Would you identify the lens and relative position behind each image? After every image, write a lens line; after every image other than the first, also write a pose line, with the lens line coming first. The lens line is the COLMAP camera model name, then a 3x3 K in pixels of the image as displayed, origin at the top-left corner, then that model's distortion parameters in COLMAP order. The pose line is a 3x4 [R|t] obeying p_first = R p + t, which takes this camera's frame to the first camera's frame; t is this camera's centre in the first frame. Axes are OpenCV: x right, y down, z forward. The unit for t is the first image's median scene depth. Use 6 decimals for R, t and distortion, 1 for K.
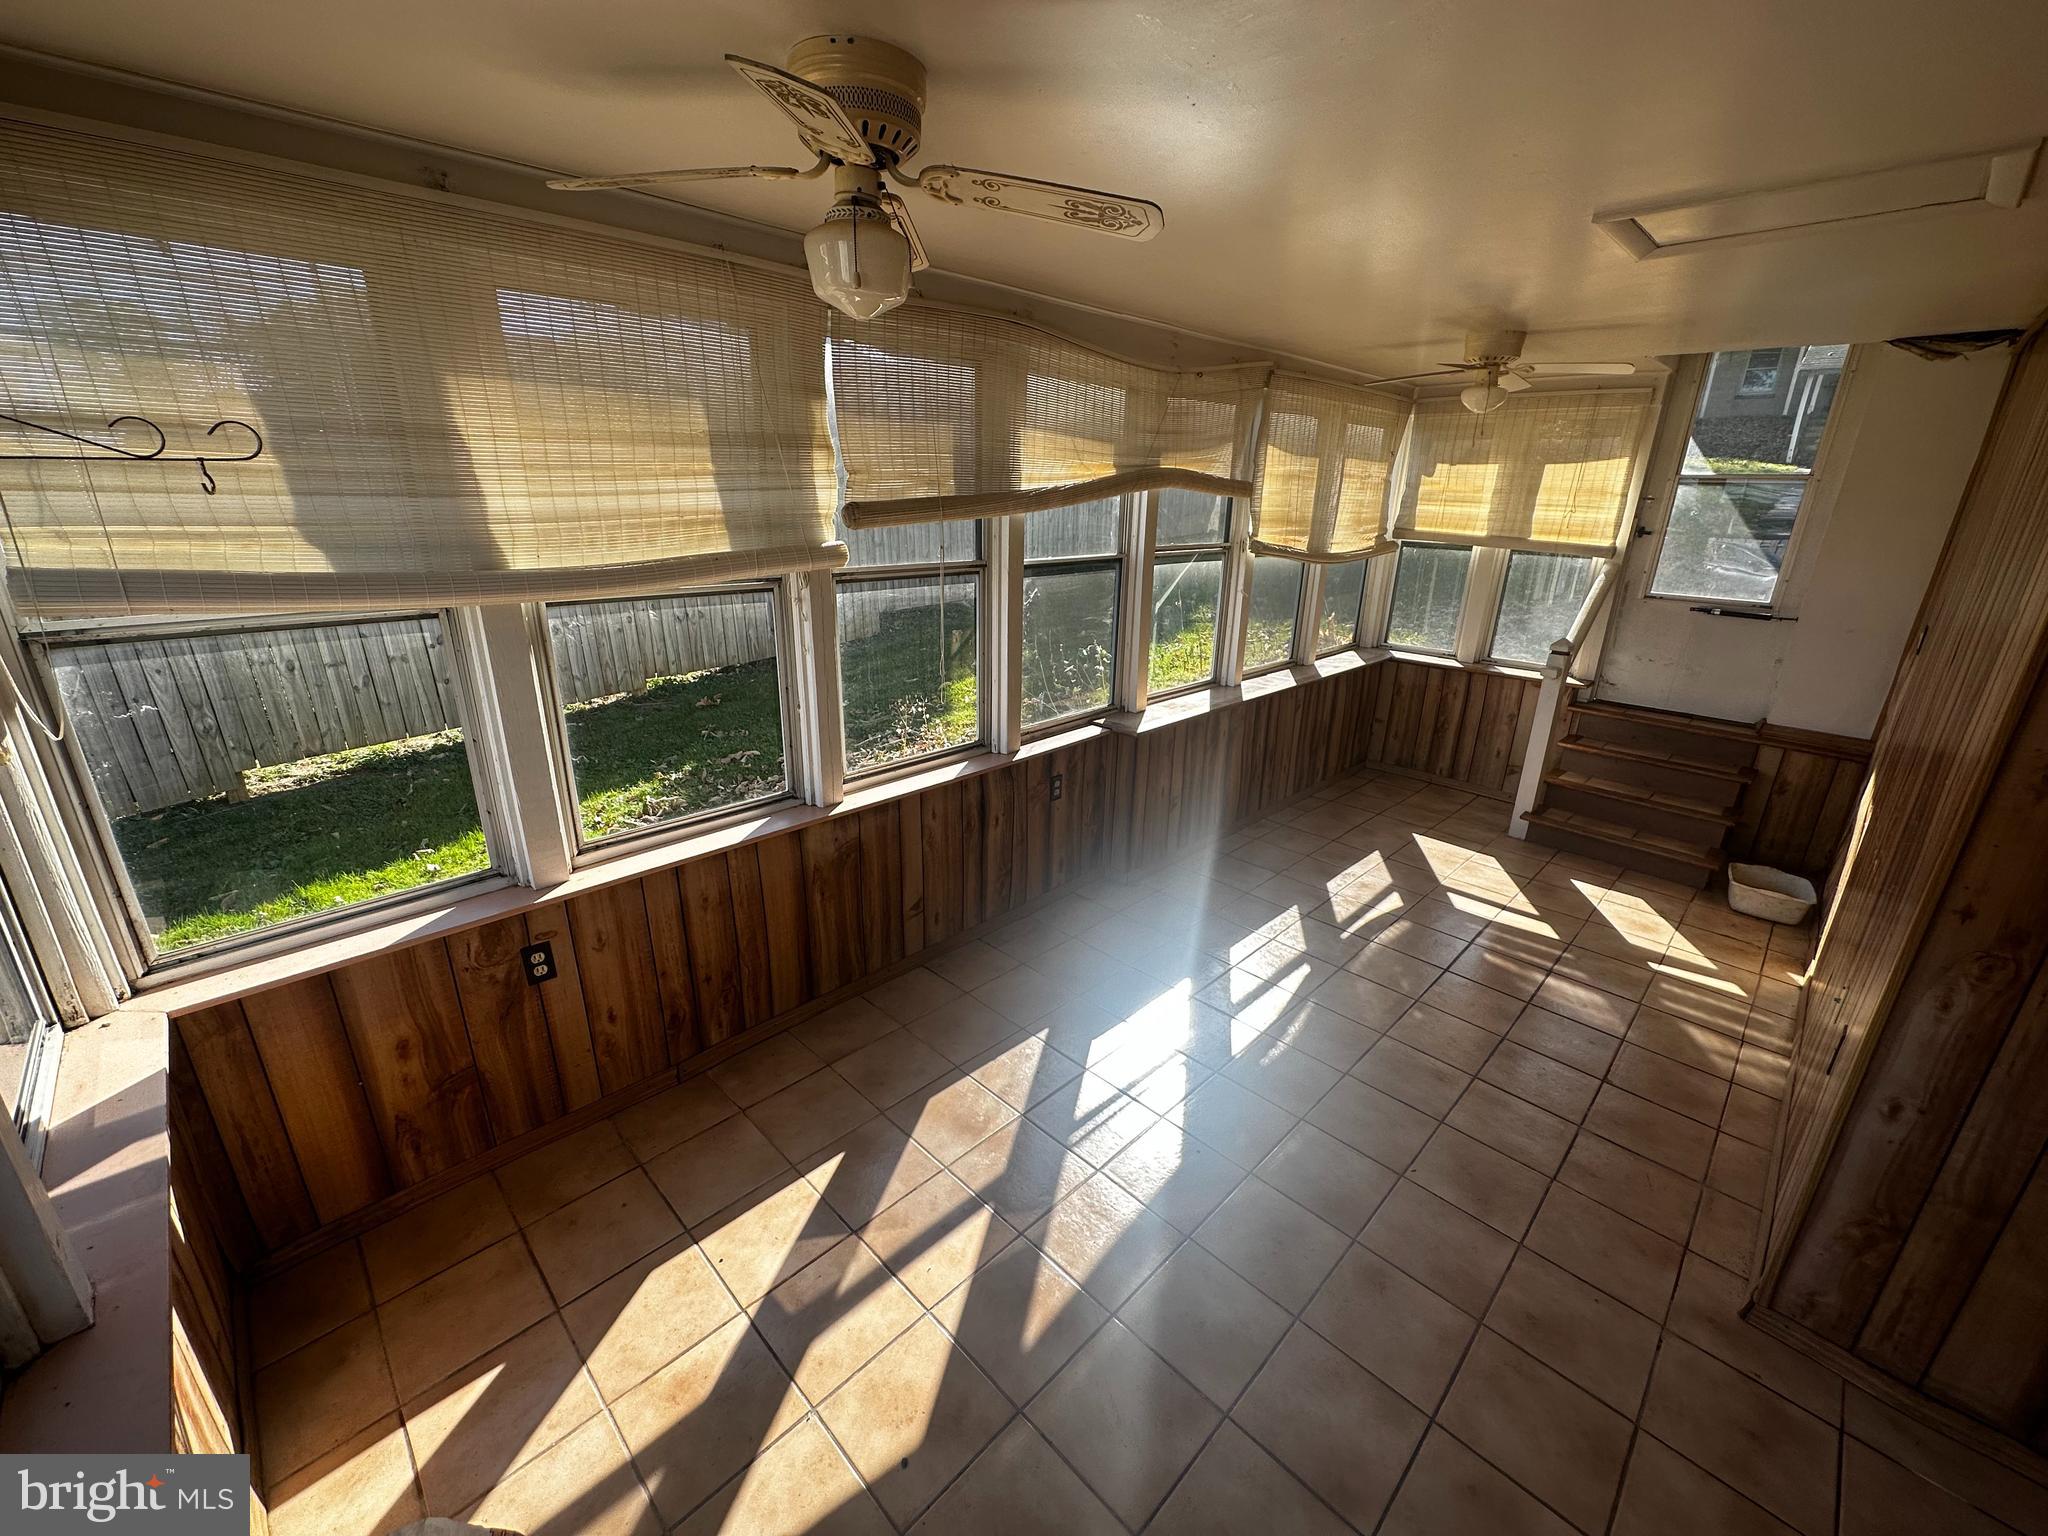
lens RADIAL K [[825.3, 0, 1020.8], [0, 825.3, 778.2], [0, 0, 1]] dist [-0.000322, -0.000077]
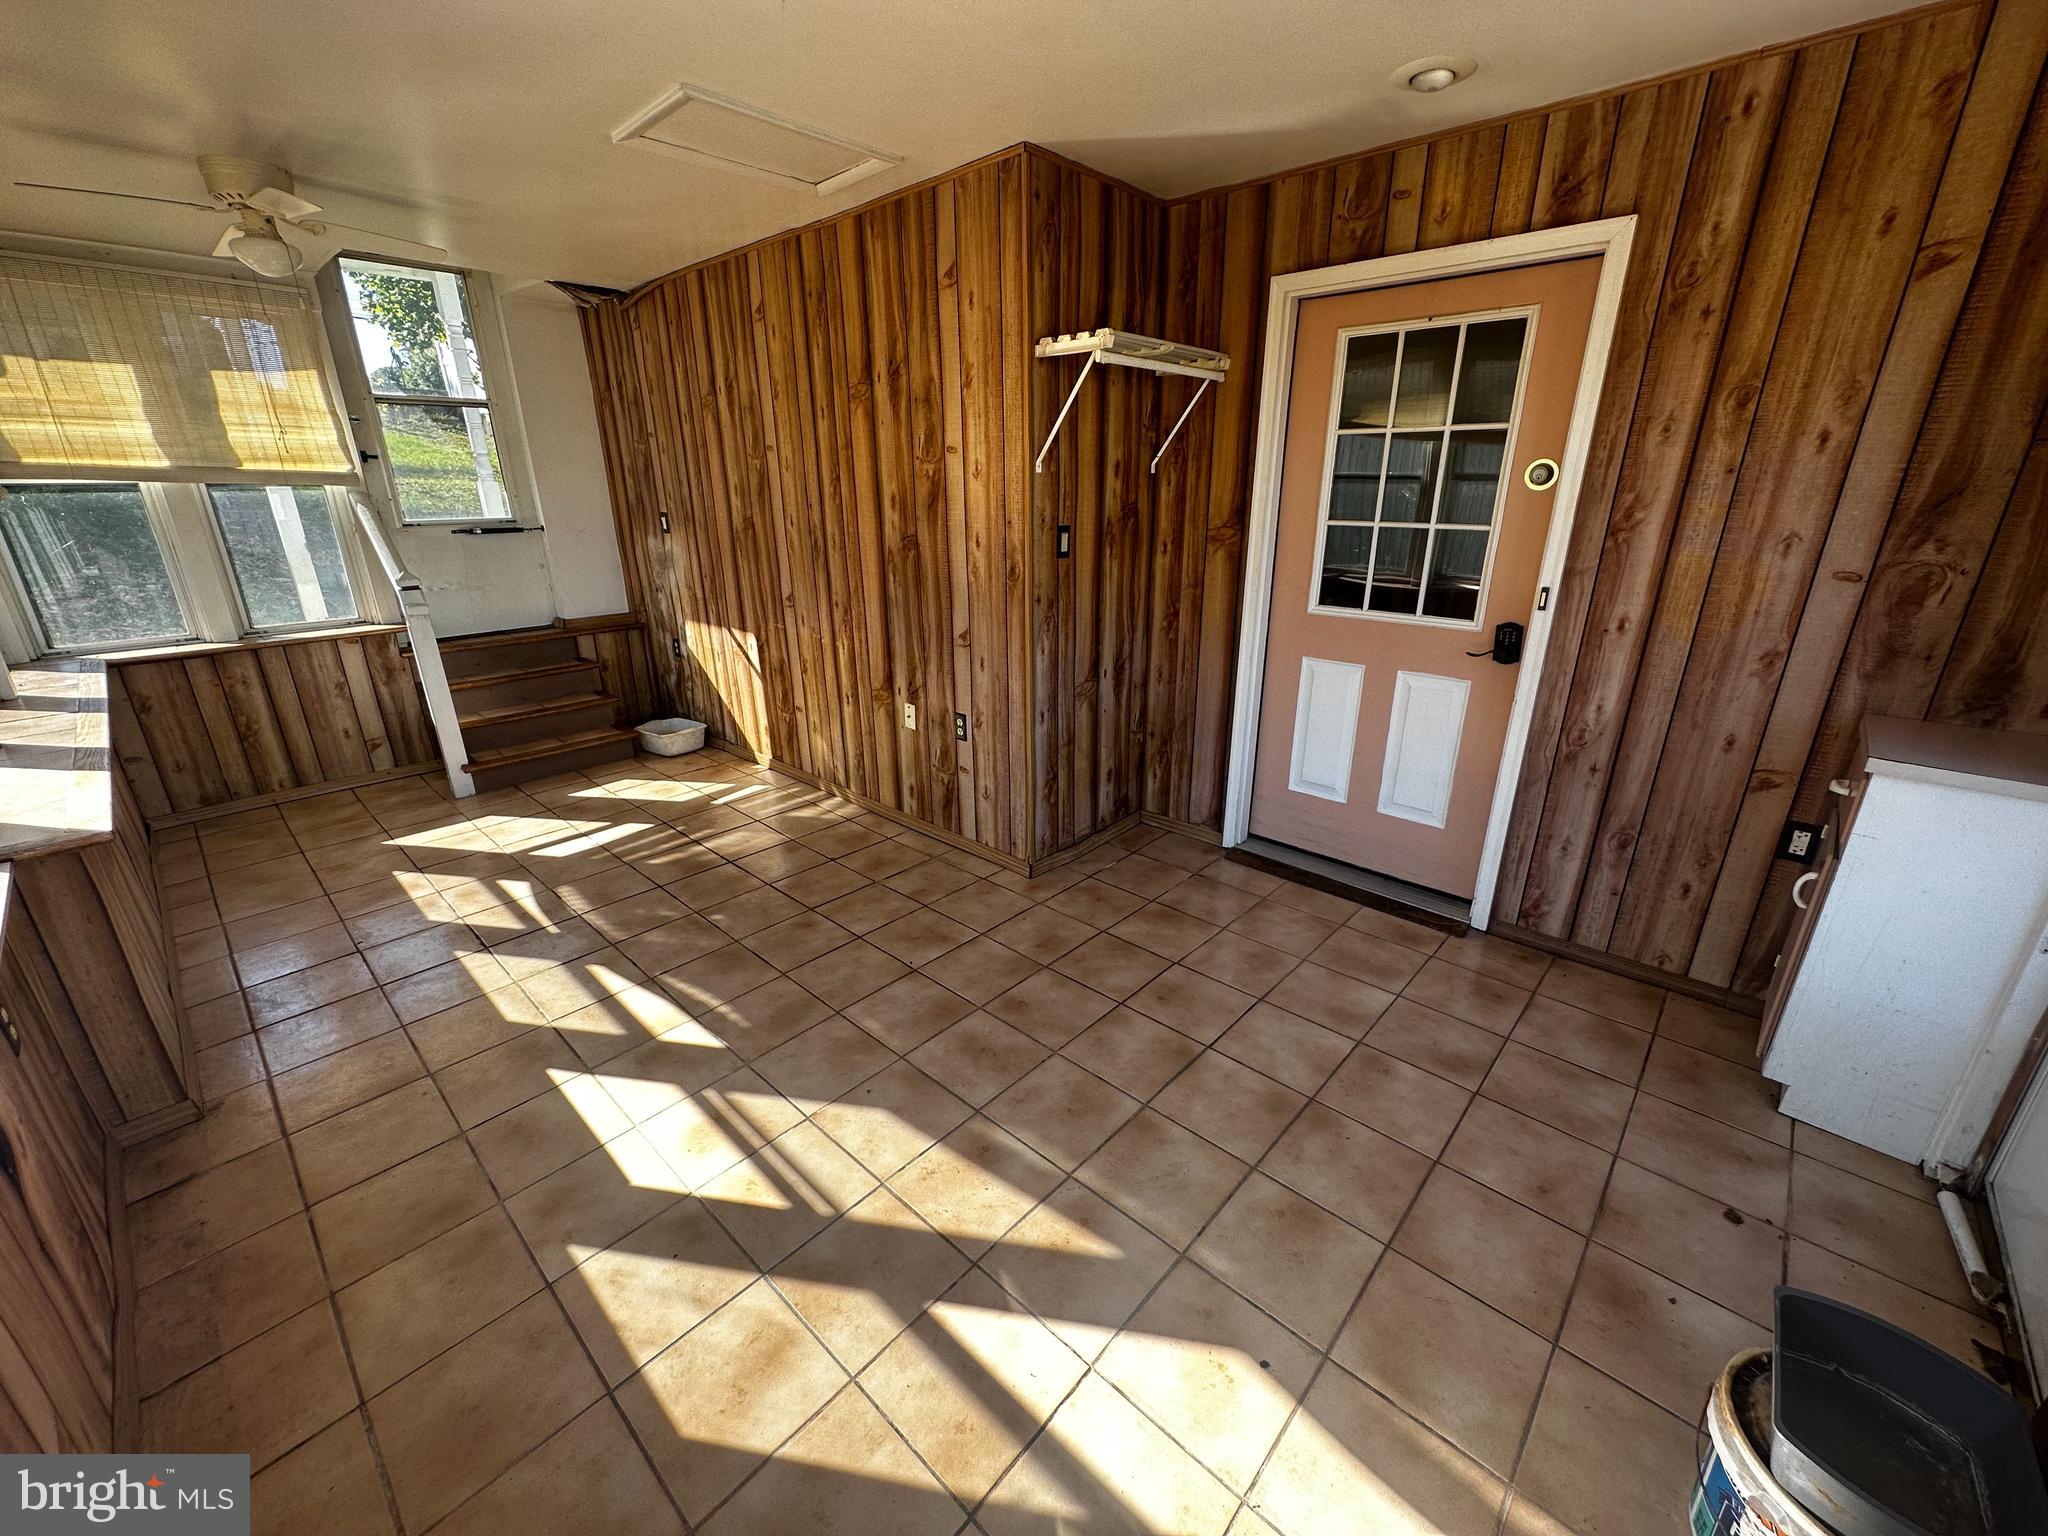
lens RADIAL K [[825.3, 0, 1020.8], [0, 825.3, 778.2], [0, 0, 1]] dist [-0.000322, -0.000077]
pose [[-0.059299, -0.353897, 0.933403, -0.329403], [0.340000, 0.871980, 0.352209, -0.068533], [-0.938554, 0.338242, 0.068618, 0.425300]]
